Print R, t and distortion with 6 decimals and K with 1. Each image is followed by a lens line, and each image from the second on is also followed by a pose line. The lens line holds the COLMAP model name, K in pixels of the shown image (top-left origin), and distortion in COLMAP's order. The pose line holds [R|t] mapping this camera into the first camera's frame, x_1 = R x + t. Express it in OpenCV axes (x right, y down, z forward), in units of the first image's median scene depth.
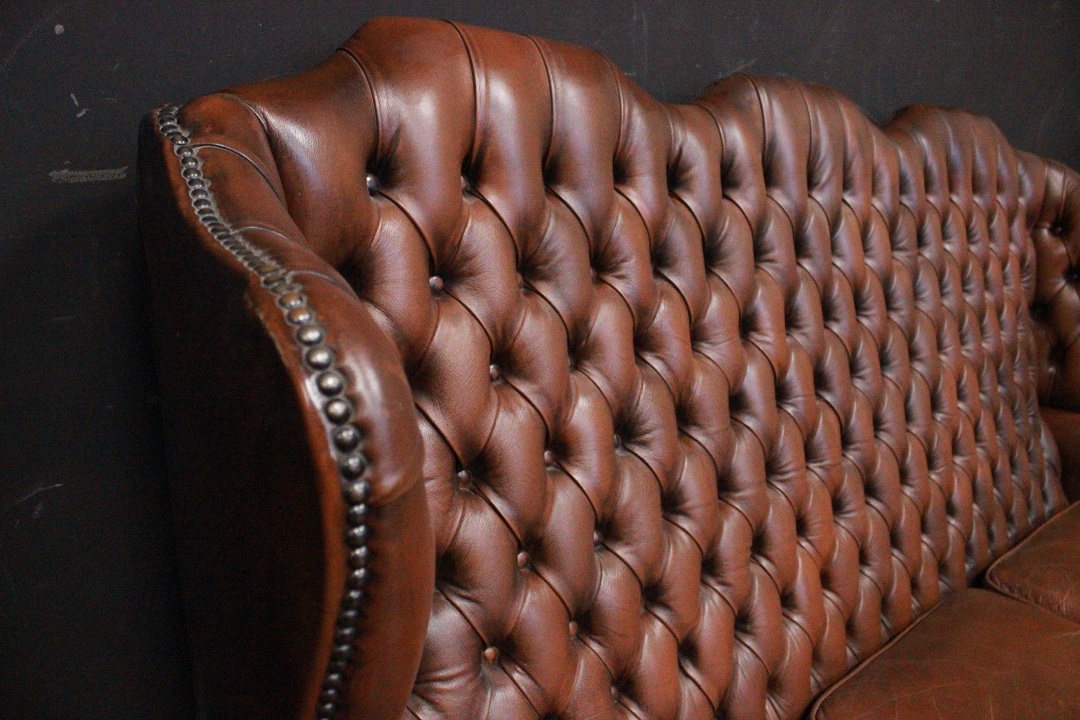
lens RADIAL K [[867.3, 0, 520.0], [0, 867.3, 385.1], [0, 0, 1]] dist [-0.111027, 0.047306]
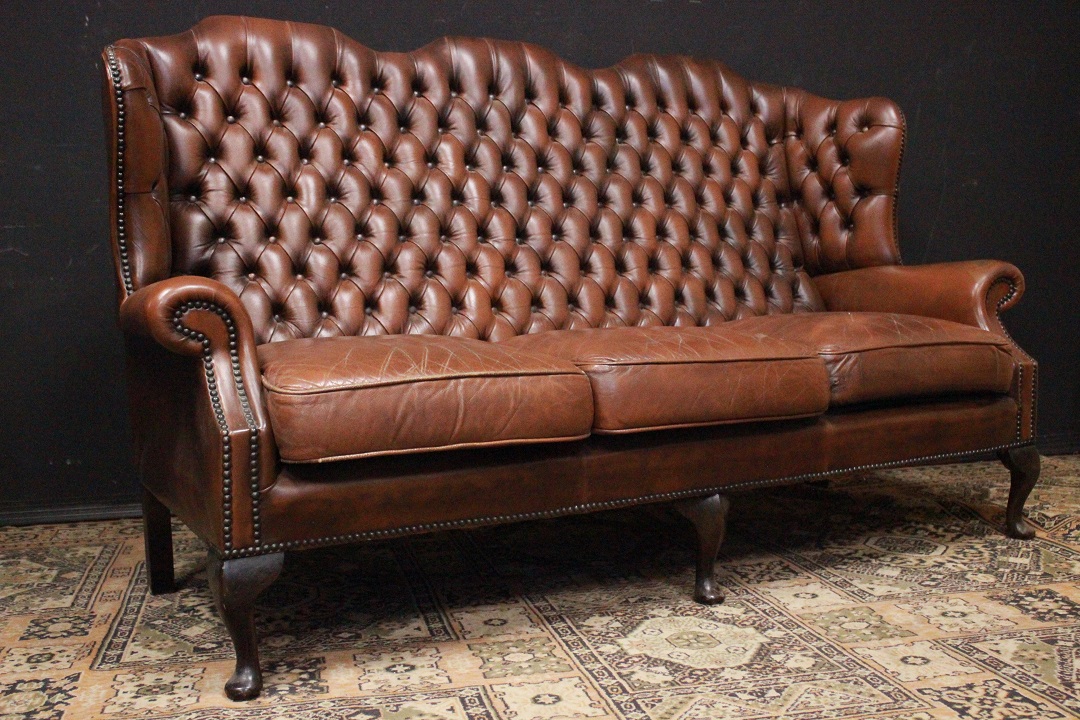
lens RADIAL K [[1139.1, 0, 529.6], [0, 1139.1, 371.4], [0, 0, 1]] dist [-0.081588, 0.000000]
pose [[0.974815, -0.083097, -0.206955, 0.992958], [0.033009, 0.971529, -0.234609, 1.007414], [0.220558, 0.221869, 0.949804, -1.224554]]
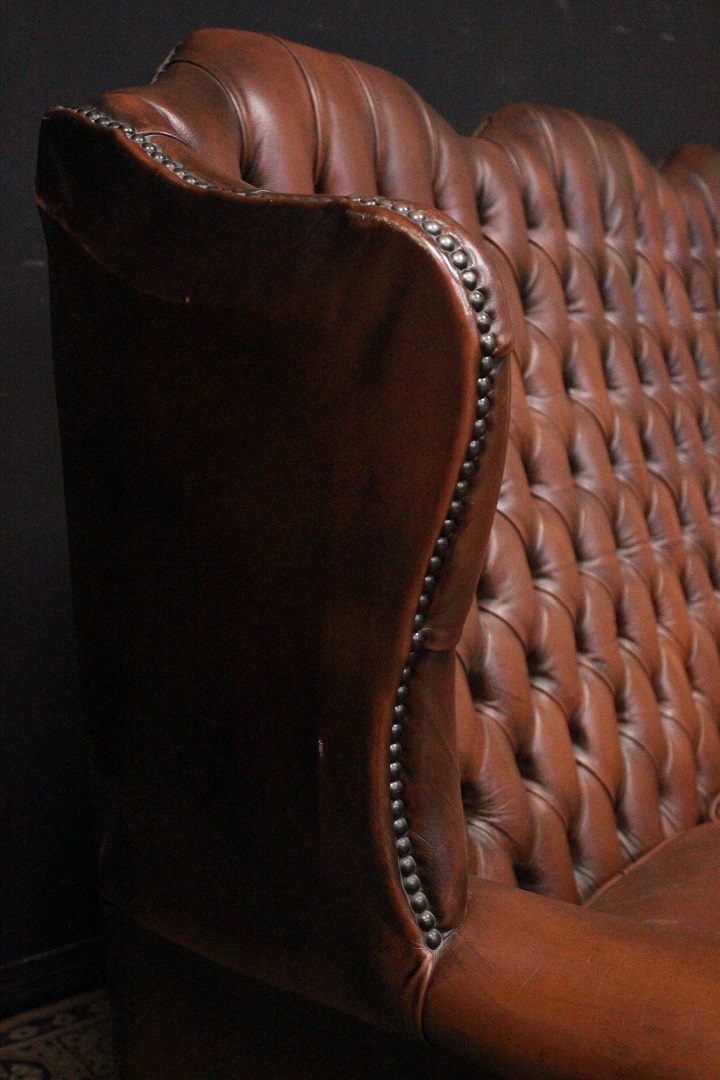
lens RADIAL K [[1431.5, 0, 362.4], [0, 1431.5, 541.2], [0, 0, 1]] dist [-0.073193, 0.000000]
pose [[0.963779, -0.100346, 0.247103, -0.334571], [0.126622, 0.987599, -0.092813, 0.214082], [-0.234725, 0.120740, 0.964534, -0.358942]]
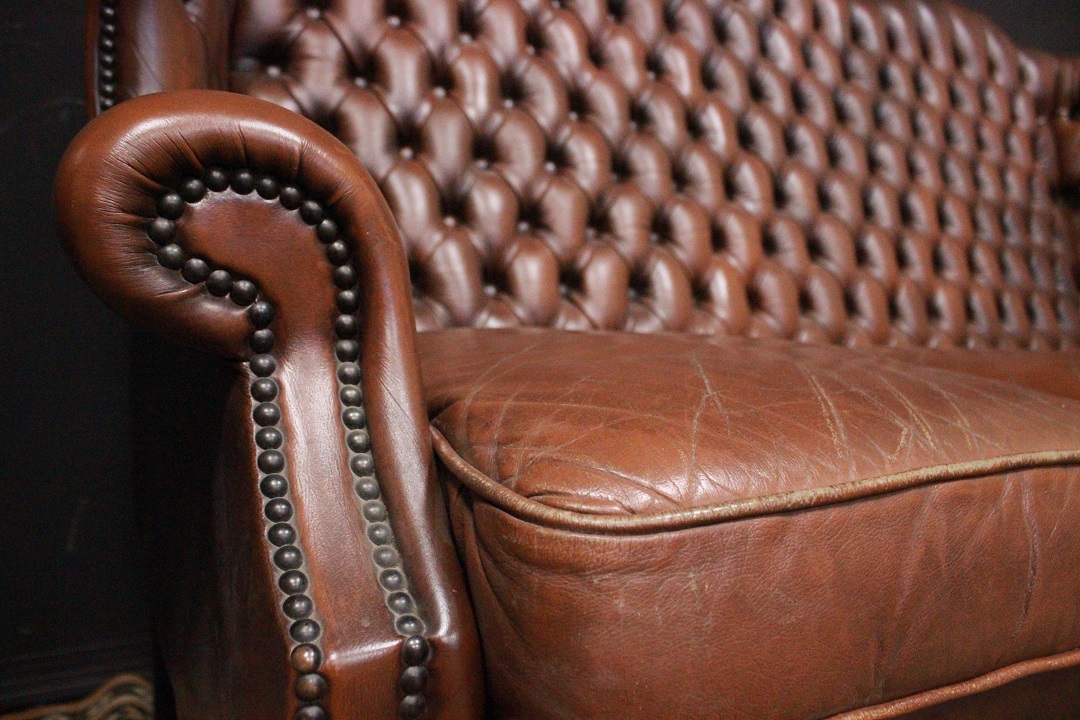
lens RADIAL K [[867.3, 0, 538.4], [0, 867.3, 360.0], [0, 0, 1]] dist [-0.111027, 0.047306]
pose [[0.978082, -0.025509, -0.206651, 0.360744], [-0.028416, 0.966829, -0.253838, 0.660456], [0.206271, 0.254147, 0.944914, -0.038897]]
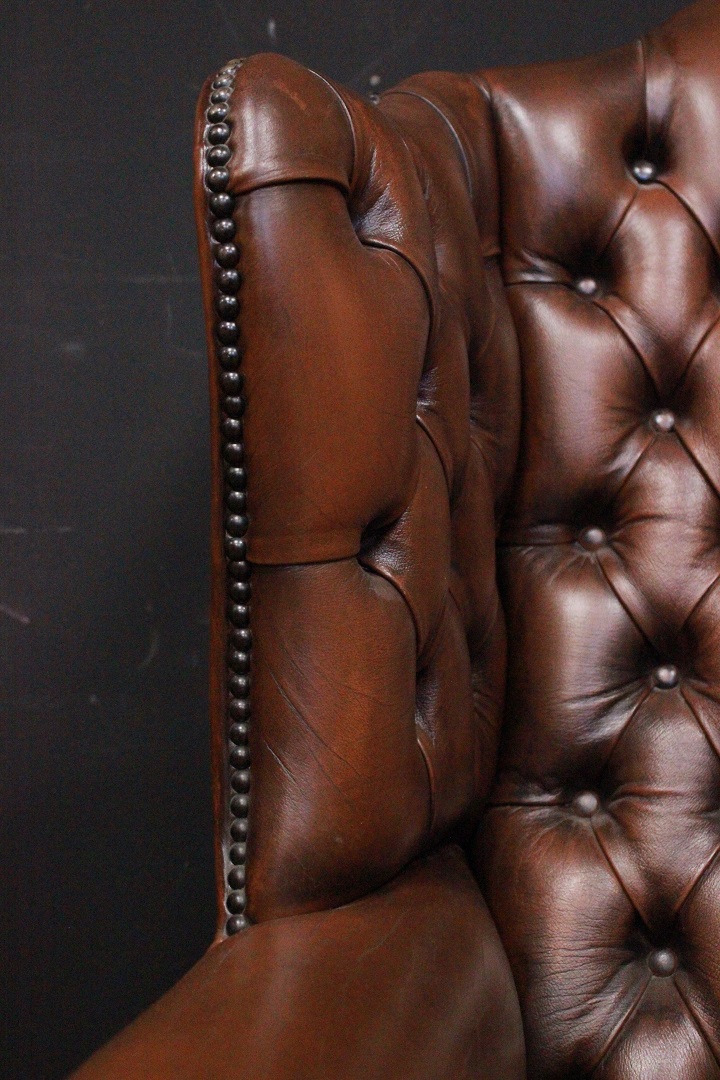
lens RADIAL K [[1431.5, 0, 355.1], [0, 1431.5, 529.6], [0, 0, 1]] dist [-0.073193, 0.000000]
pose [[0.677275, -0.050829, -0.733973, 0.459143], [-0.196149, 0.949029, -0.246718, 0.354116], [0.709101, 0.311064, 0.632783, 0.031787]]
